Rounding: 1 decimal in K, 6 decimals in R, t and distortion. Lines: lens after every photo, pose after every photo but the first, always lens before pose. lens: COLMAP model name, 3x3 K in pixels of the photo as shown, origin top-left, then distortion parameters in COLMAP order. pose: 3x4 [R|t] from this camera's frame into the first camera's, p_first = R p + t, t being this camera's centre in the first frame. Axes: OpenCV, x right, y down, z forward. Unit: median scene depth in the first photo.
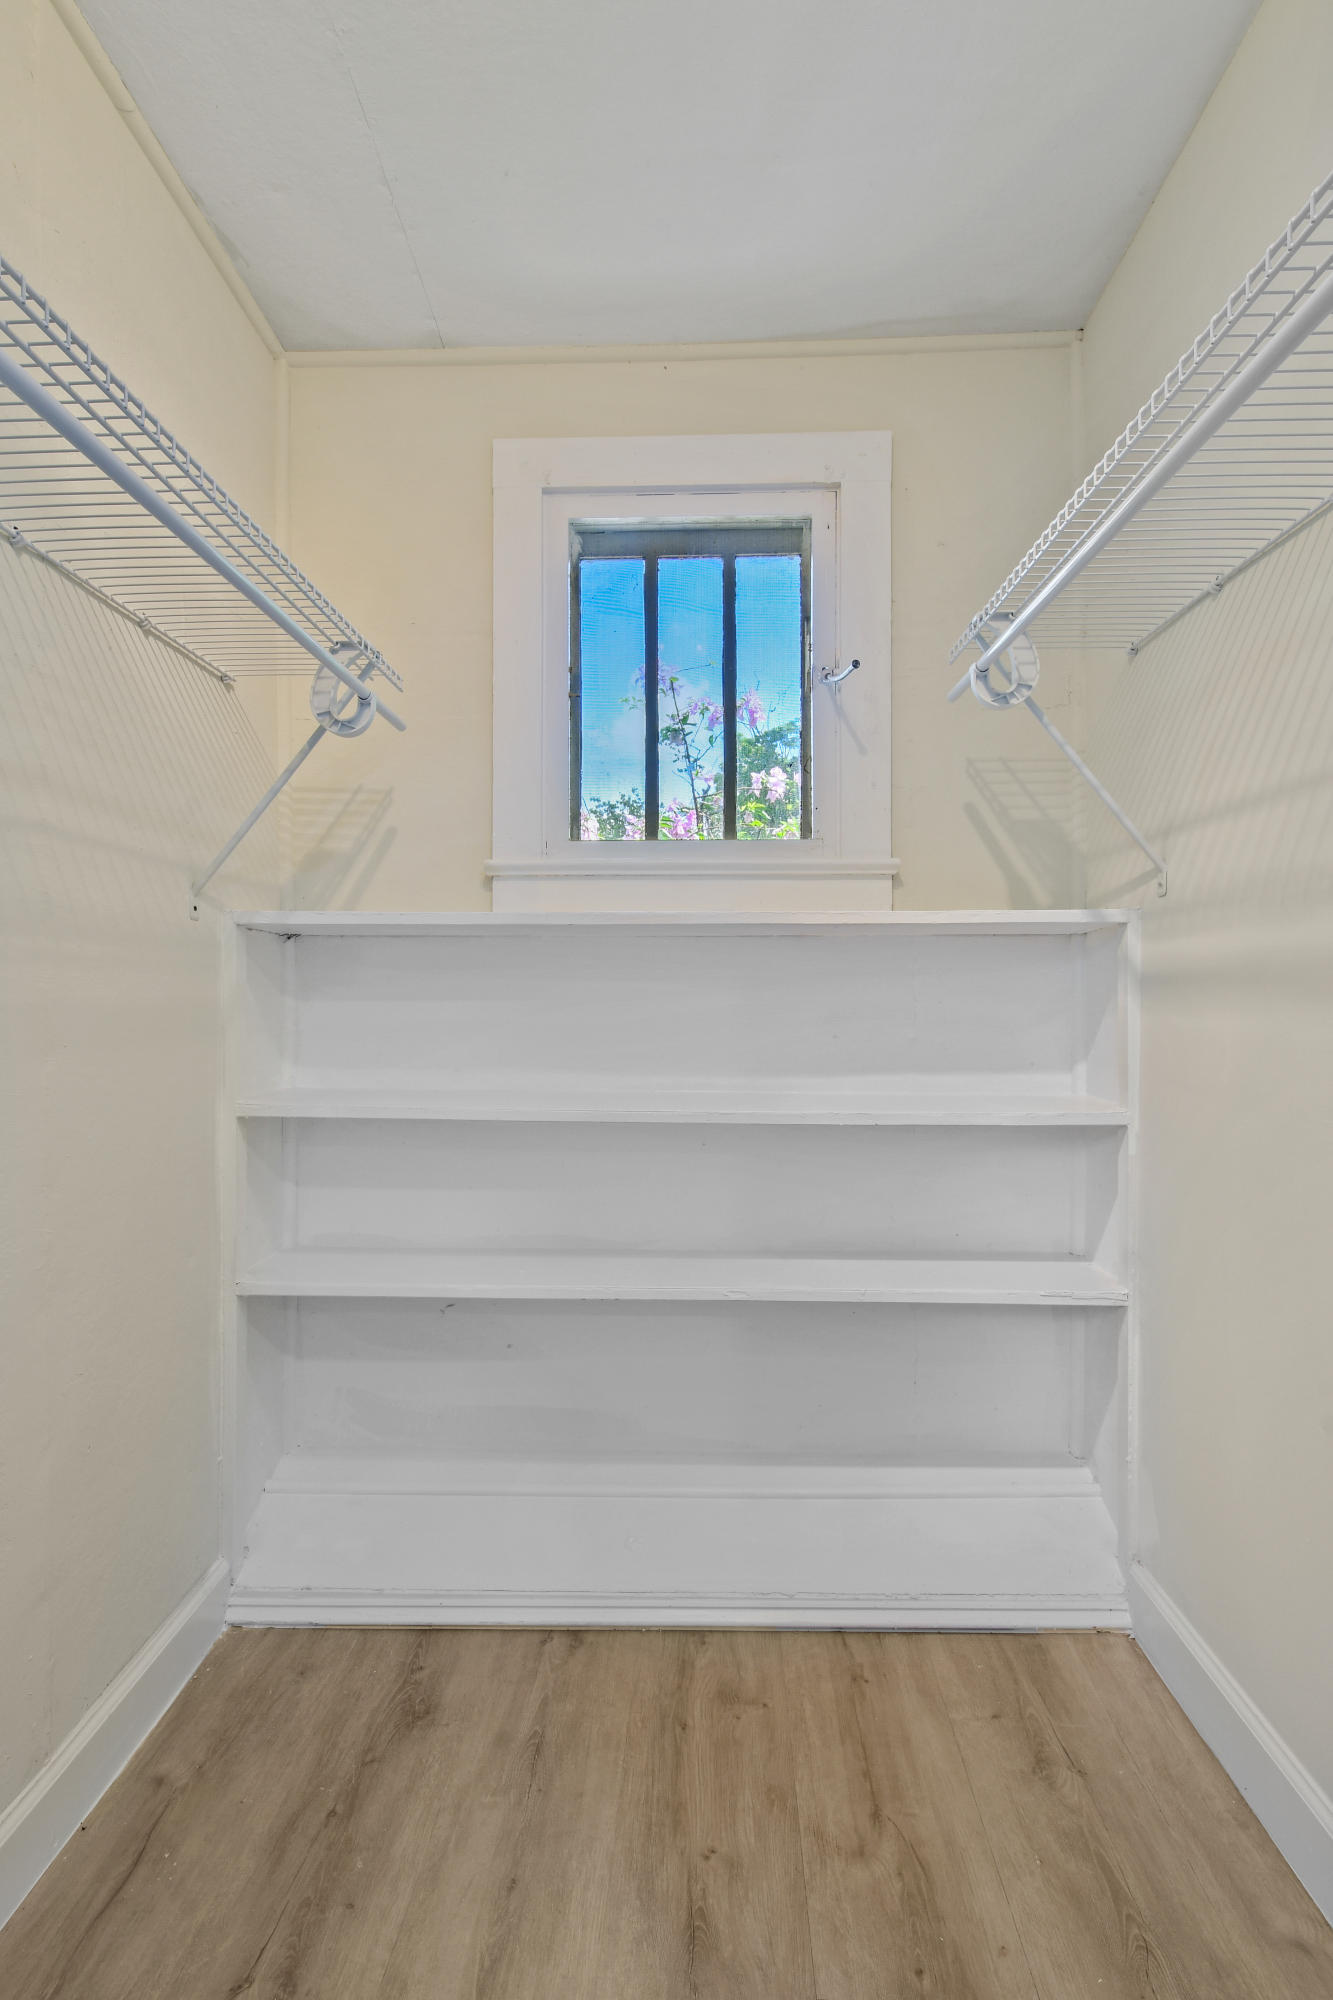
lens RADIAL K [[913.3, 0, 666.4], [0, 913.3, 992.8], [0, 0, 1]] dist [-0.001506, -0.000024]
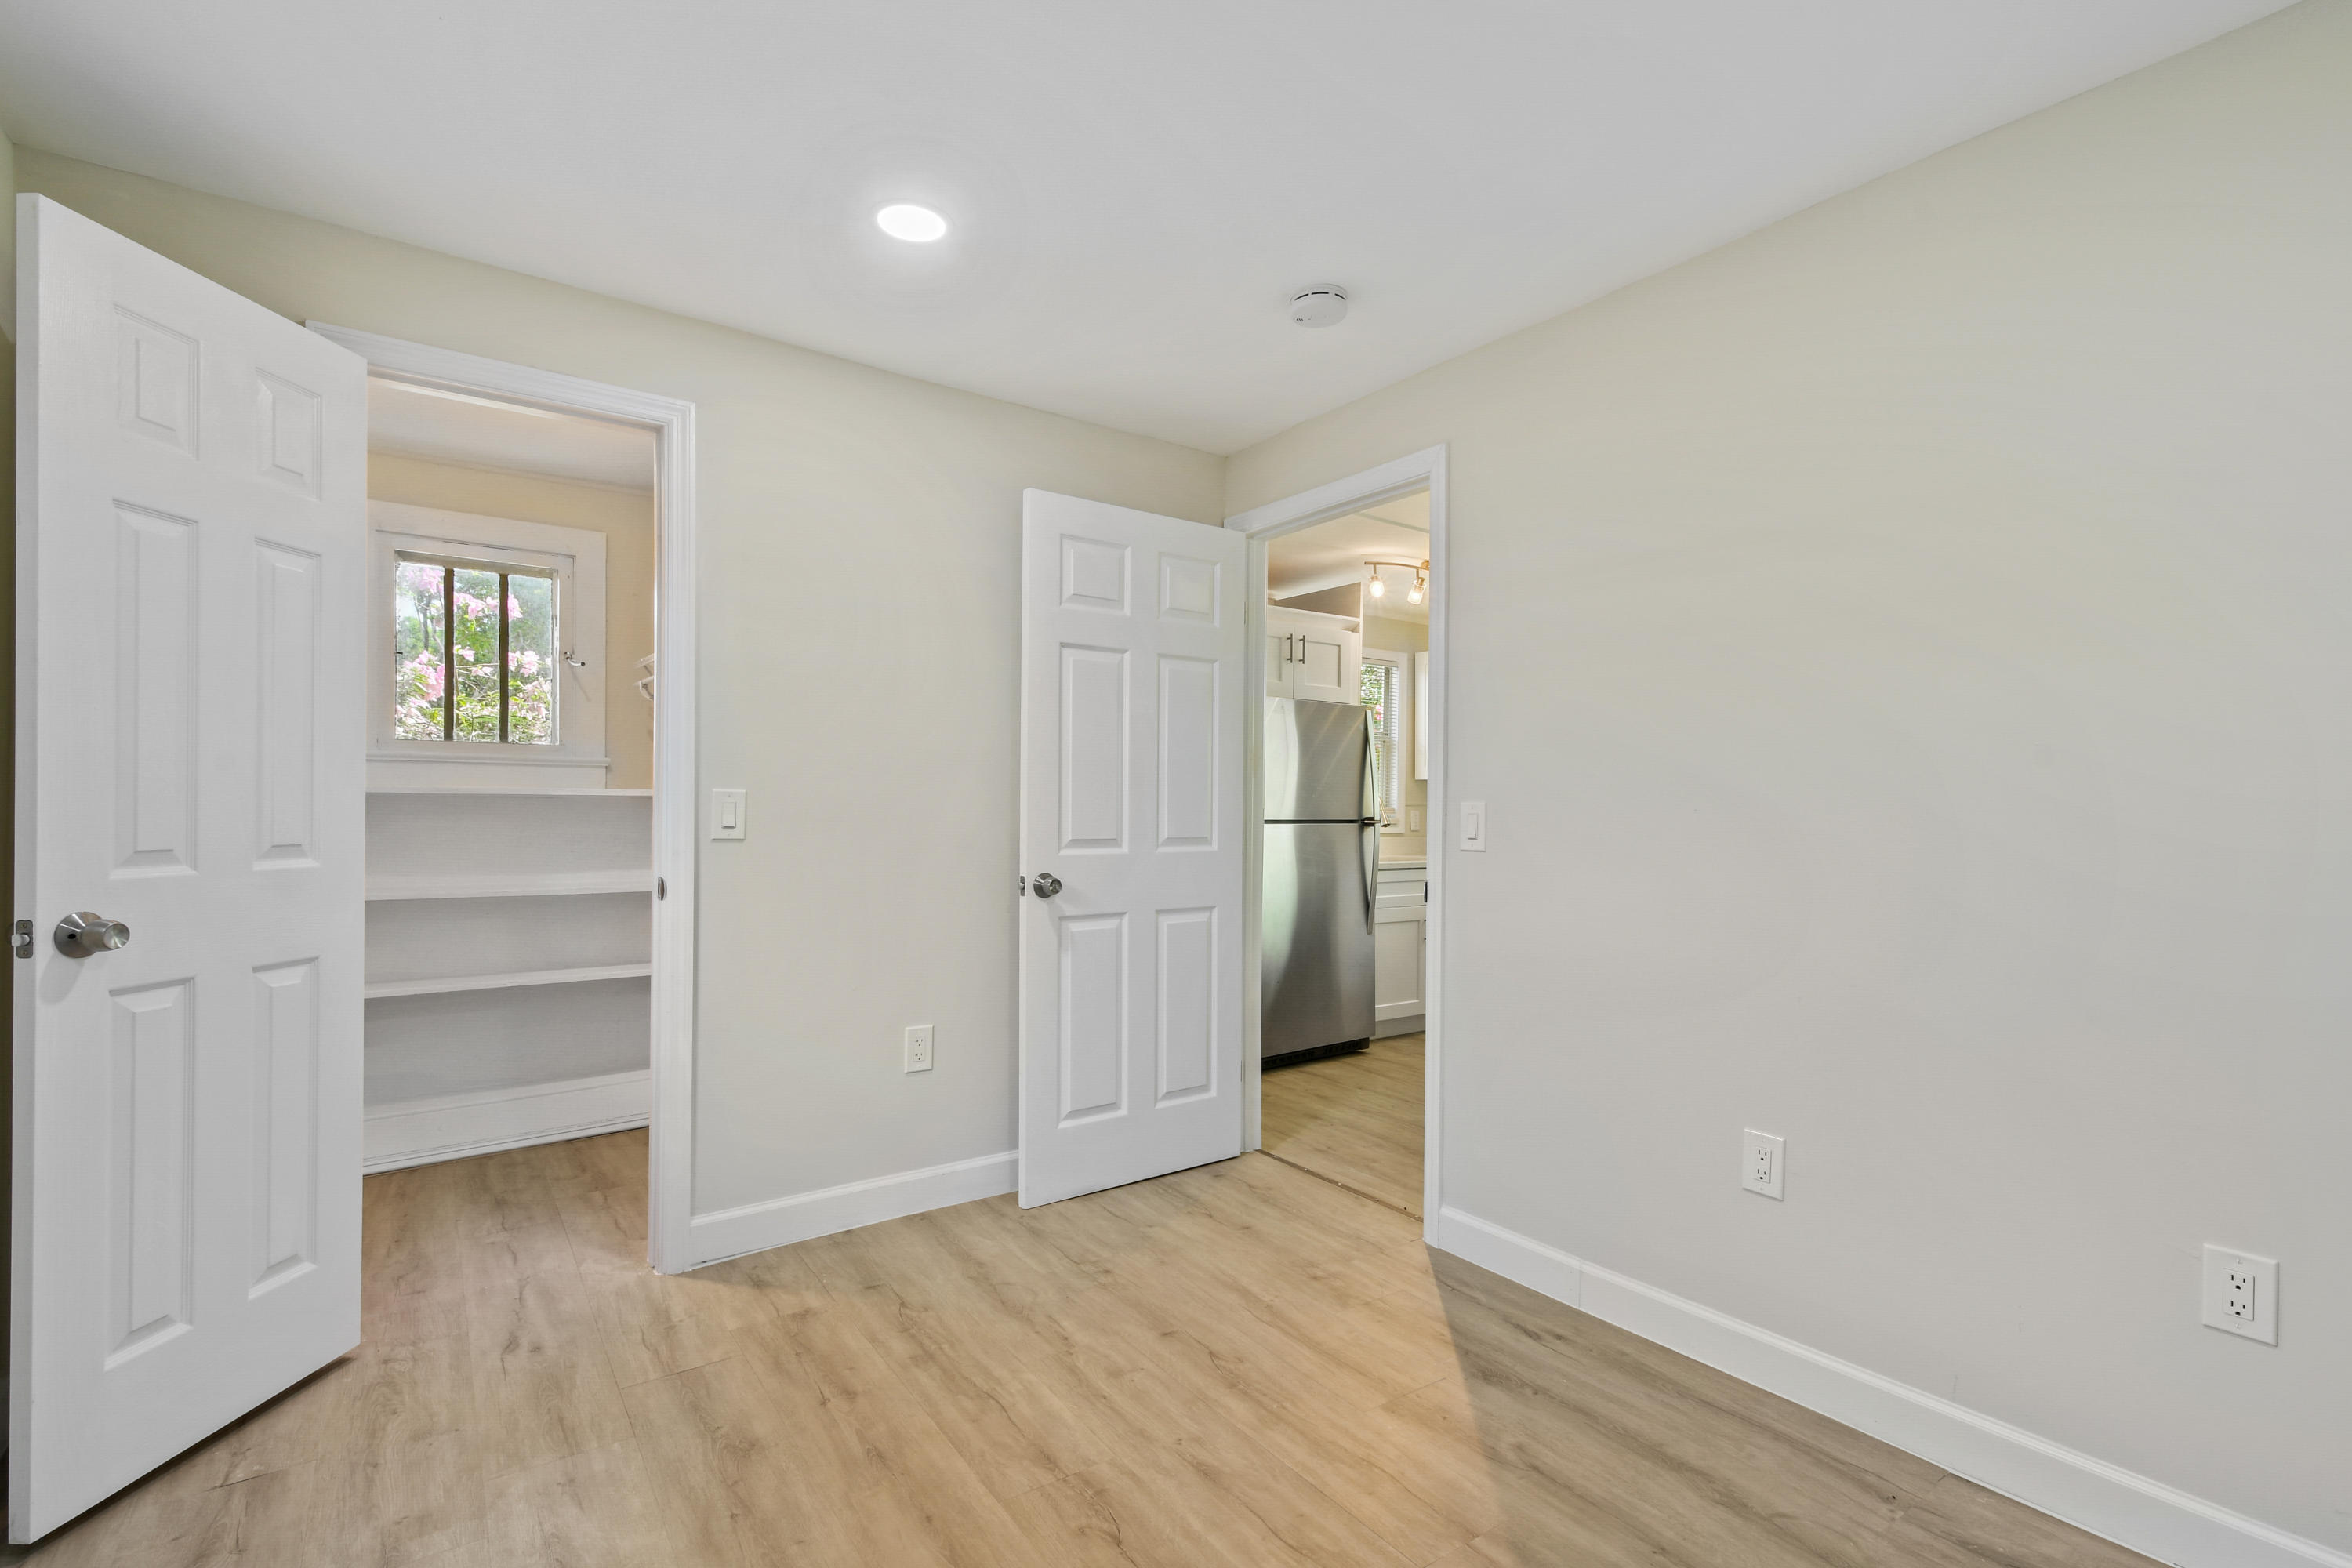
lens RADIAL K [[1055.7, 0, 1164.4], [0, 1055.7, 799.3], [0, 0, 1]] dist [0.008313, -0.000706]
pose [[0.784509, 0.005742, 0.620090, -0.244065], [0.006419, 0.999828, -0.017381, -0.020831], [-0.620084, 0.017616, 0.784338, -1.716524]]
